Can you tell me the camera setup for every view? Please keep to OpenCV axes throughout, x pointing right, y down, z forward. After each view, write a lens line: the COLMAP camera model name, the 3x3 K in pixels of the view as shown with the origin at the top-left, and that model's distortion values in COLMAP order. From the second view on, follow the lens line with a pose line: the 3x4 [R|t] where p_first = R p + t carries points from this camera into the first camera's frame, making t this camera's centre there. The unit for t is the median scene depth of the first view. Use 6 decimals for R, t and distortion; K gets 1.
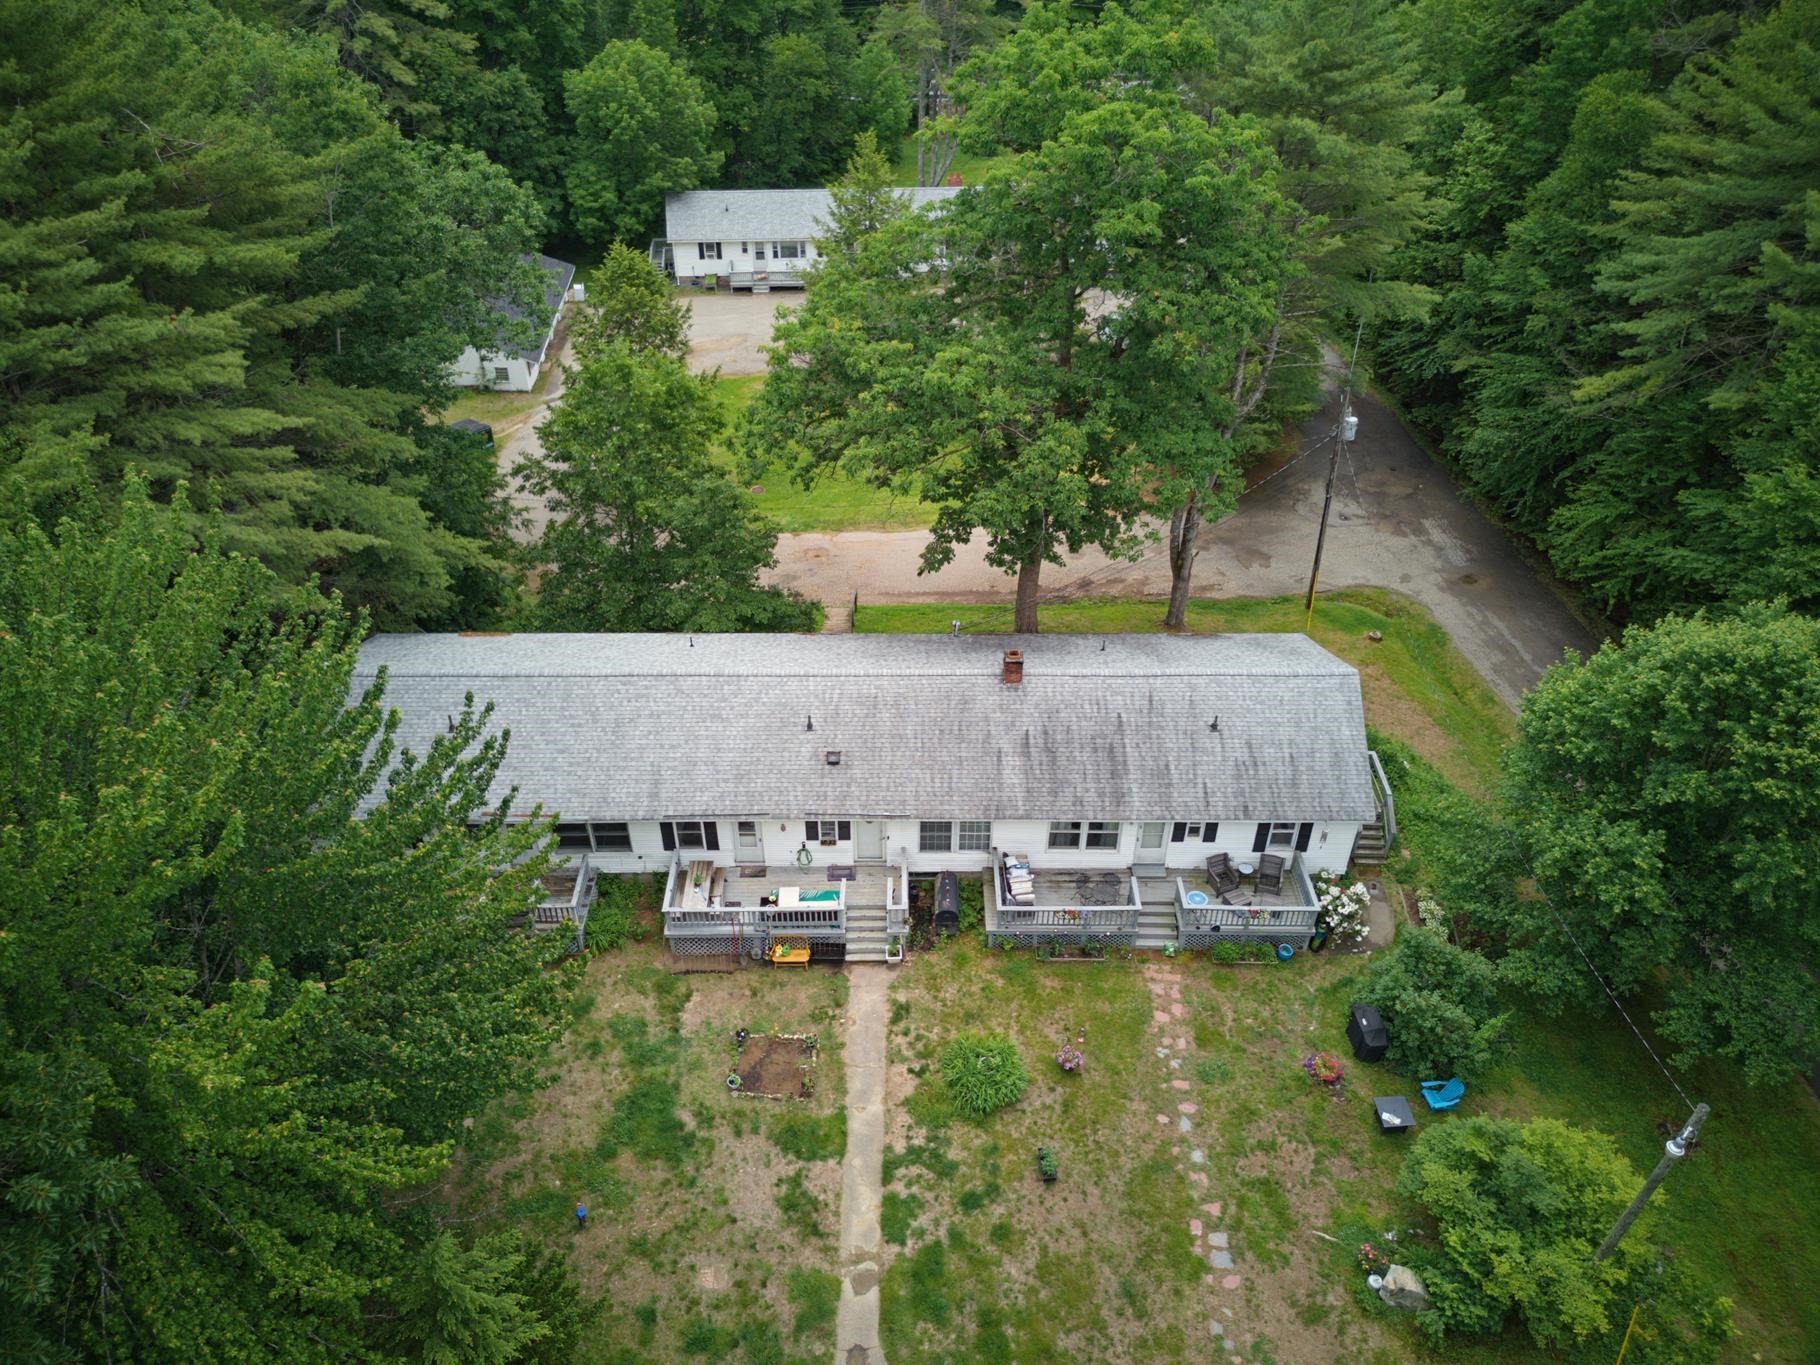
lens RADIAL K [[1285.4, 0, 910.0], [0, 1285.4, 682.5], [0, 0, 1]] dist [0.108521, -0.159329]
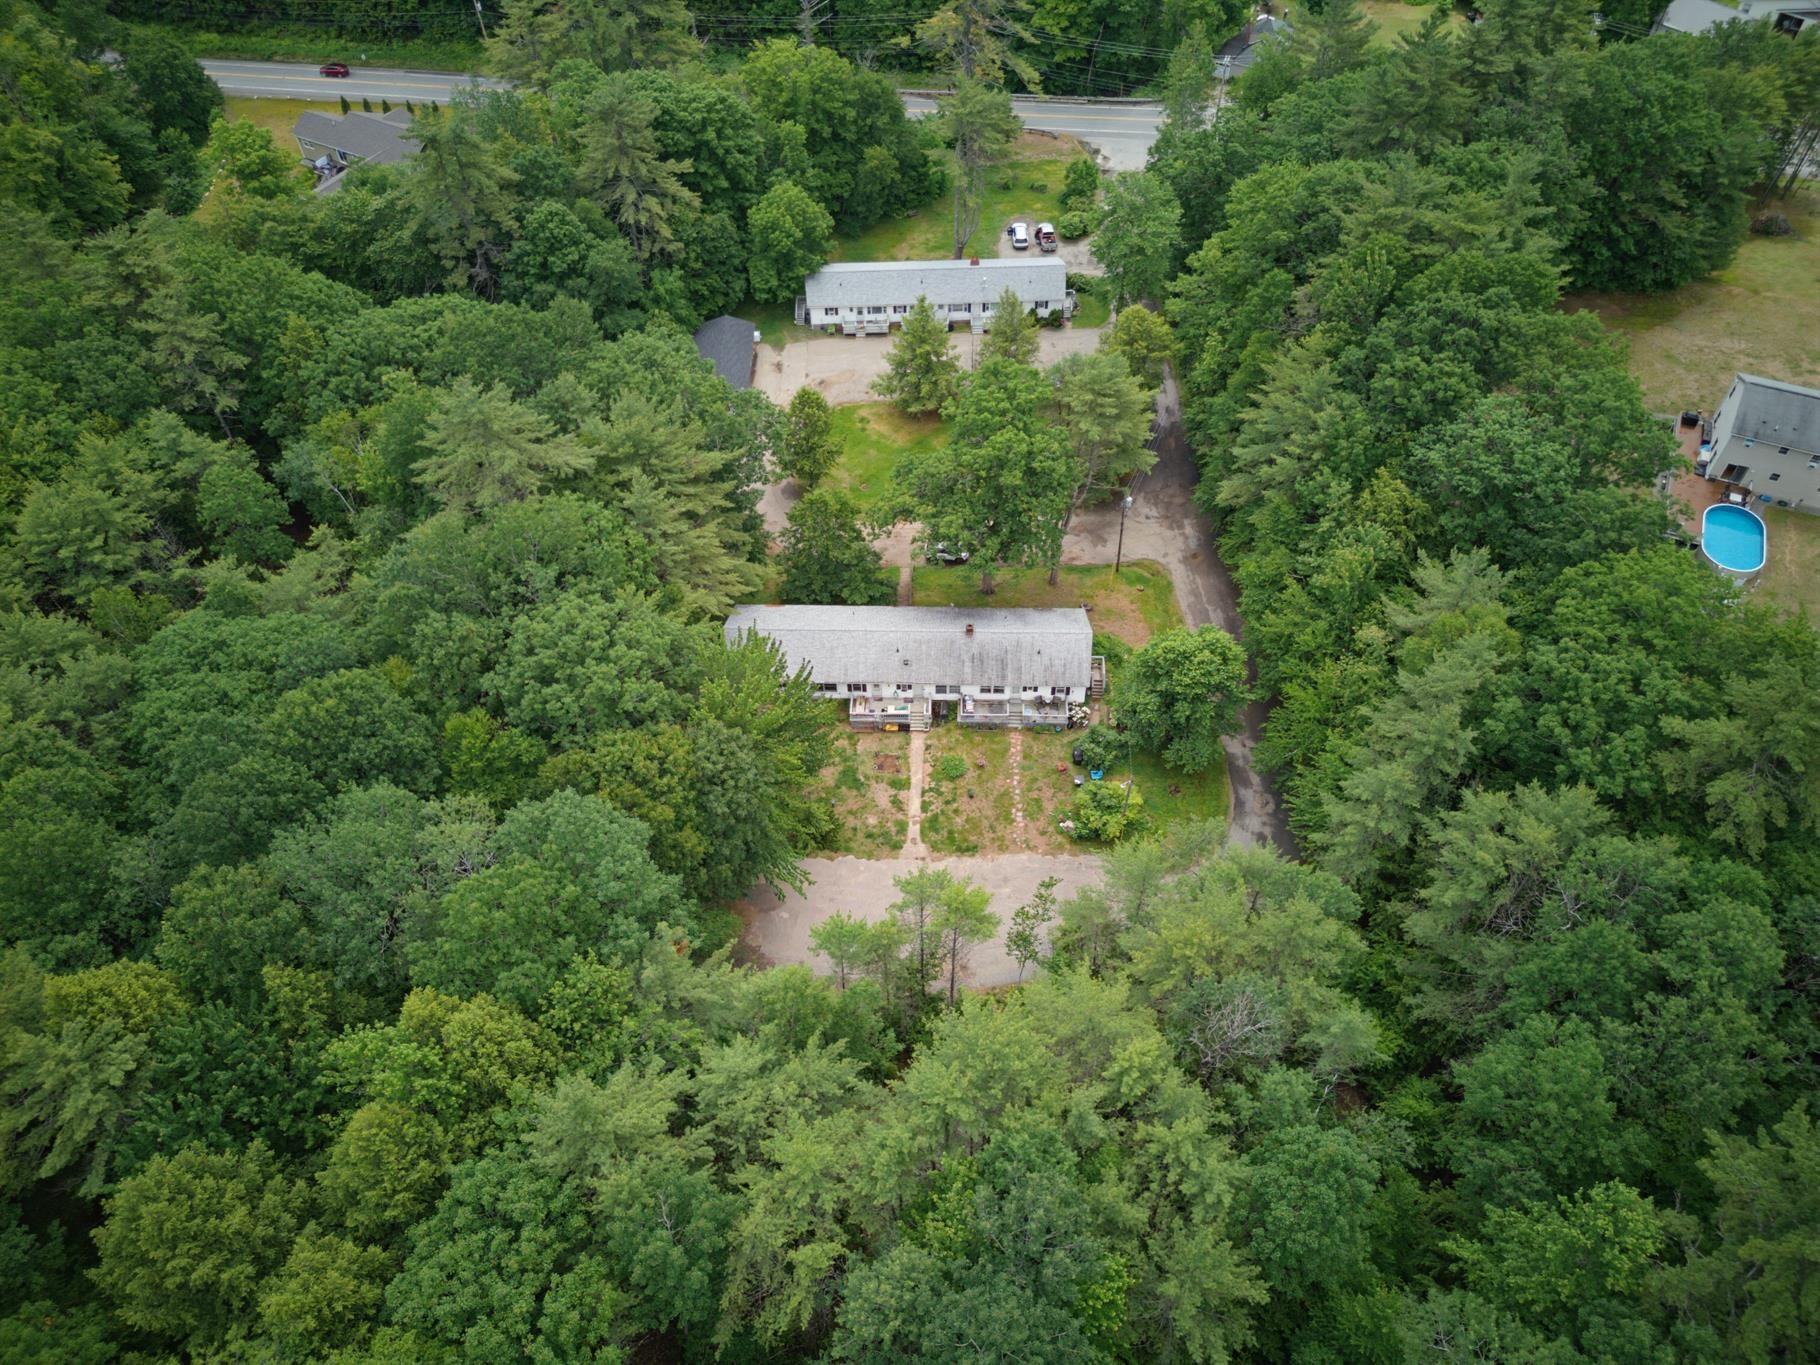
lens RADIAL K [[1285.4, 0, 910.0], [0, 1285.4, 682.5], [0, 0, 1]] dist [0.108521, -0.159329]
pose [[0.999029, 0.015990, -0.041064, 0.068420], [-0.006697, 0.976110, 0.217175, -0.523157], [0.043556, -0.216689, 0.975269, -1.823880]]
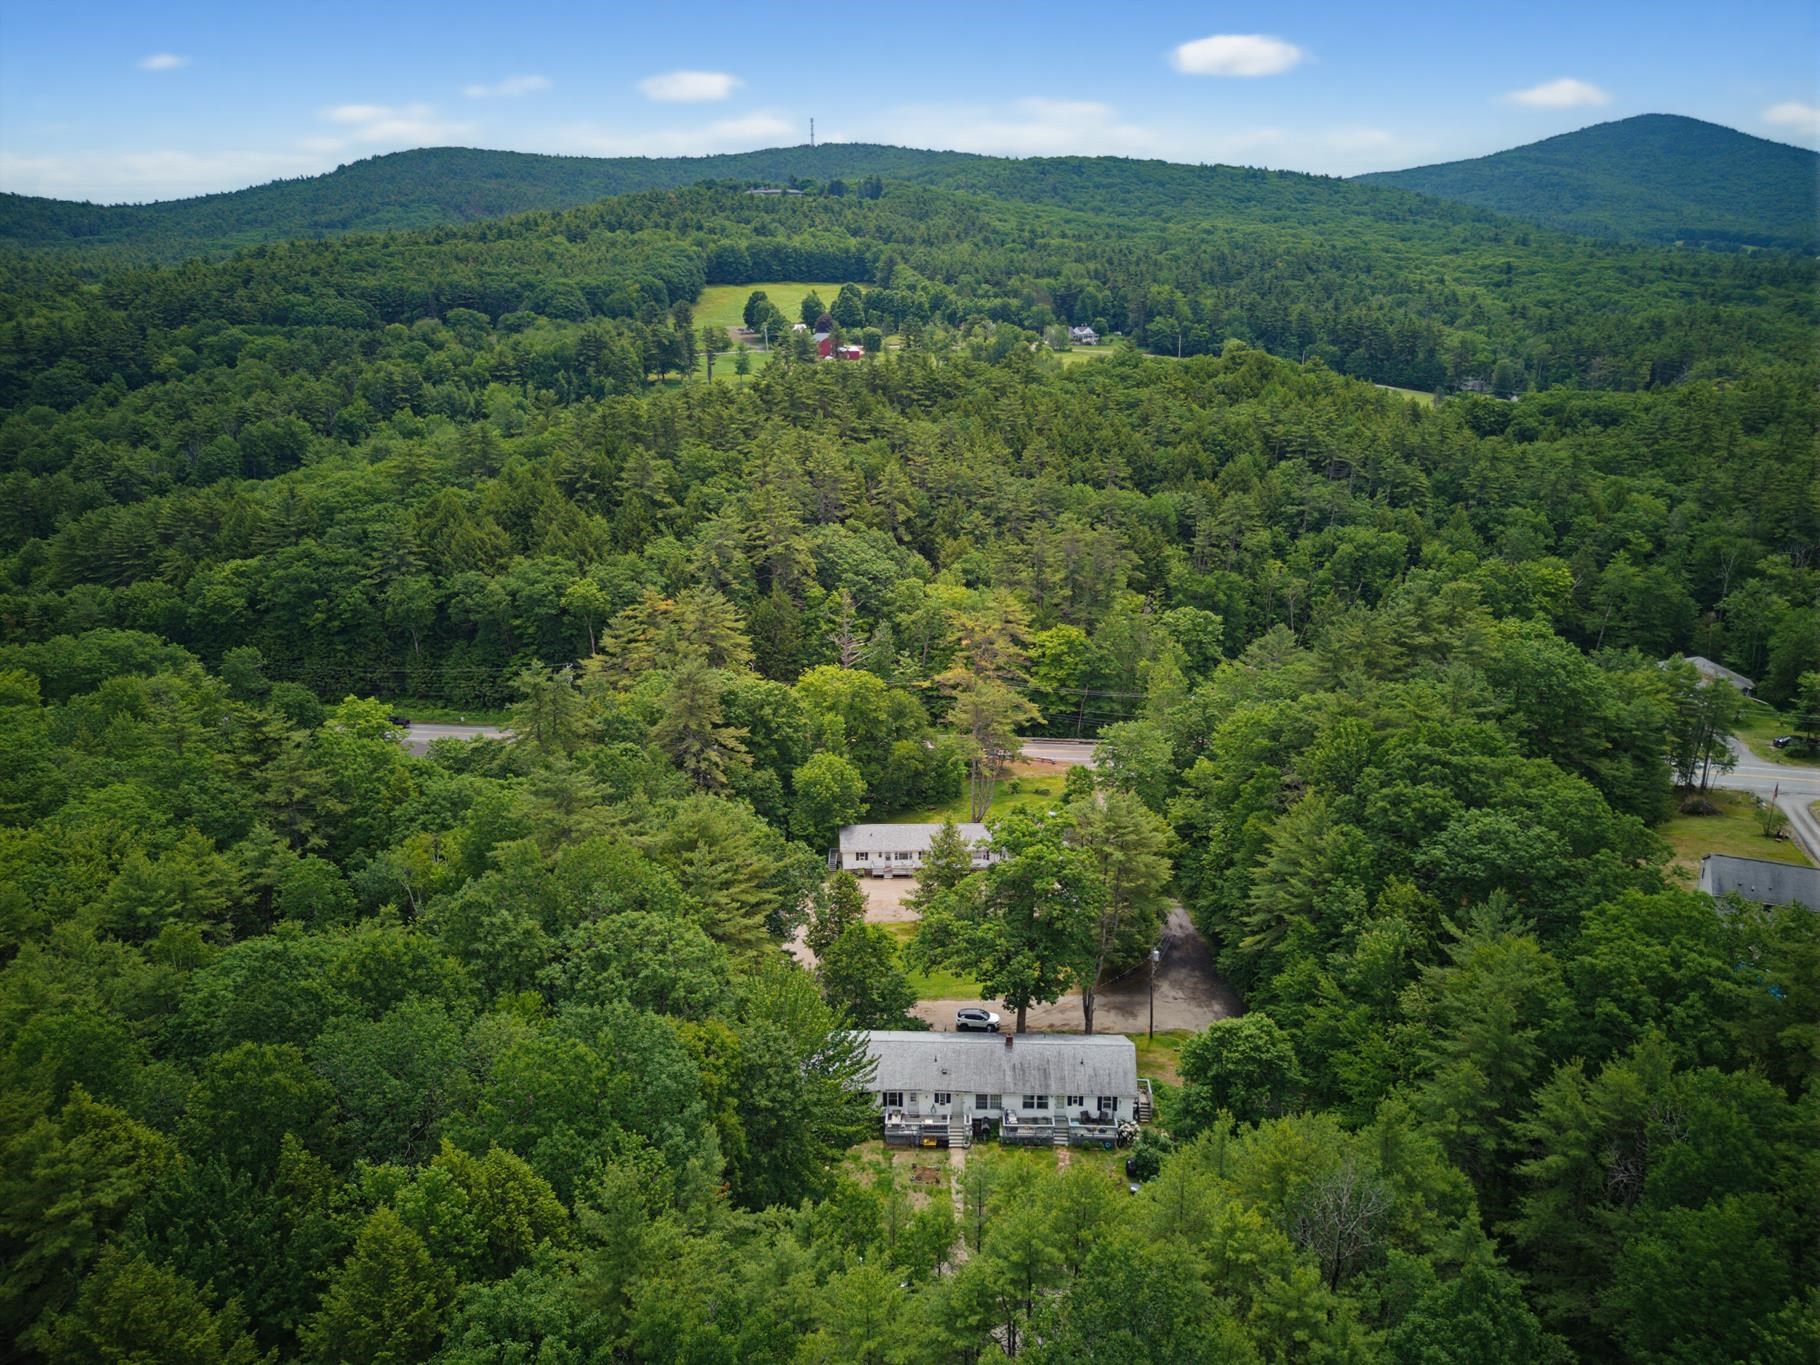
lens RADIAL K [[1285.4, 0, 910.0], [0, 1285.4, 682.5], [0, 0, 1]] dist [0.108521, -0.159329]
pose [[0.999255, 0.003485, -0.038429, -0.029568], [-0.018100, 0.921880, -0.387053, 0.371005], [0.034079, 0.387460, 0.921256, -1.917314]]
